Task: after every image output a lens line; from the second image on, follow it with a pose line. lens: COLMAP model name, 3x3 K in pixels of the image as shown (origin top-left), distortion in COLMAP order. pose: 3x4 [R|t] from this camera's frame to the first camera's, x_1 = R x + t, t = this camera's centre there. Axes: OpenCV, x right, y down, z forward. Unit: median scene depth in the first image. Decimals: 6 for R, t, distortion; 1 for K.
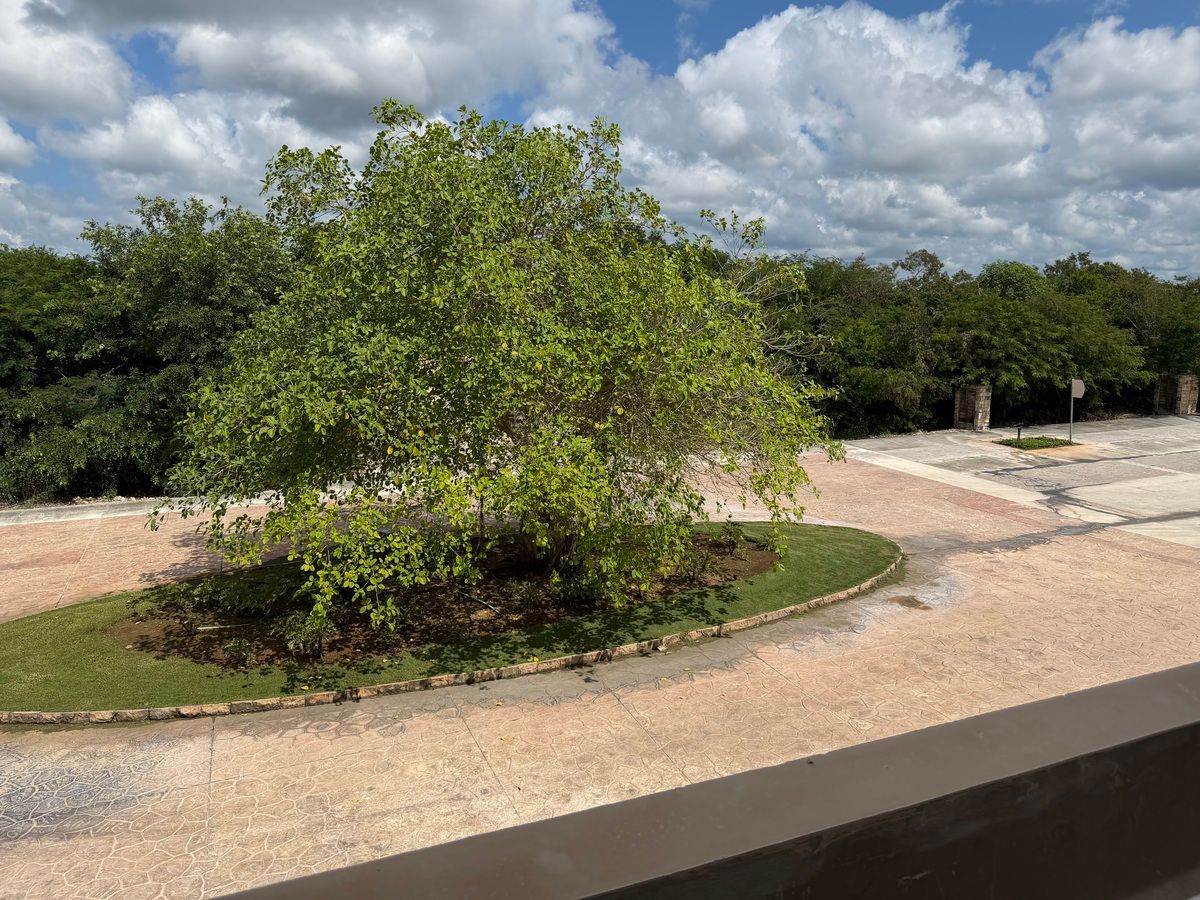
lens RADIAL K [[841.1, 0, 600.0], [0, 841.1, 450.0], [0, 0, 1]] dist [0.036892, -0.001235]
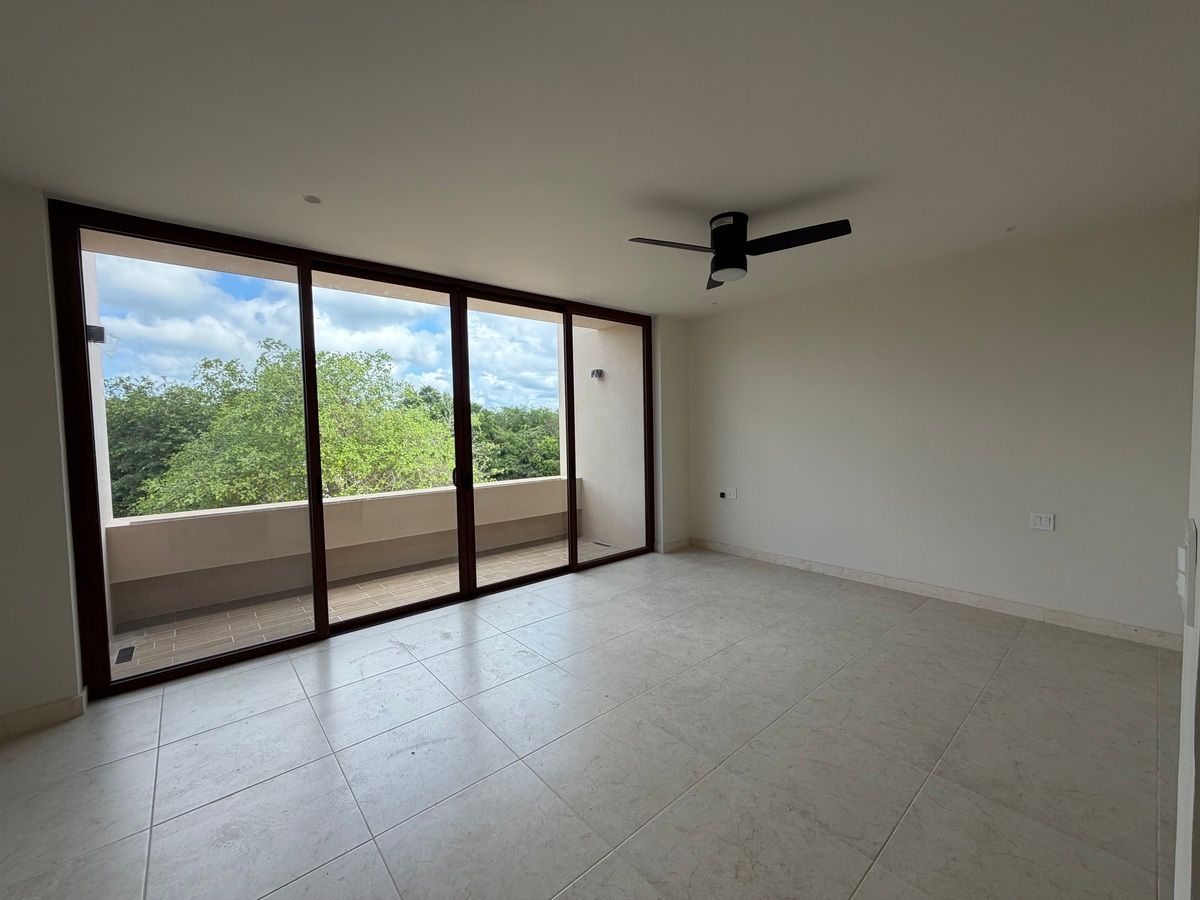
lens RADIAL K [[478.0, 0, 600.0], [0, 478.0, 450.0], [0, 0, 1]] dist [0.000871, 0.000154]
pose [[0.947132, -0.040525, 0.318273, 0.132976], [0.079380, 0.990749, -0.110072, 0.044496], [-0.310868, 0.129517, 0.941587, -0.297652]]
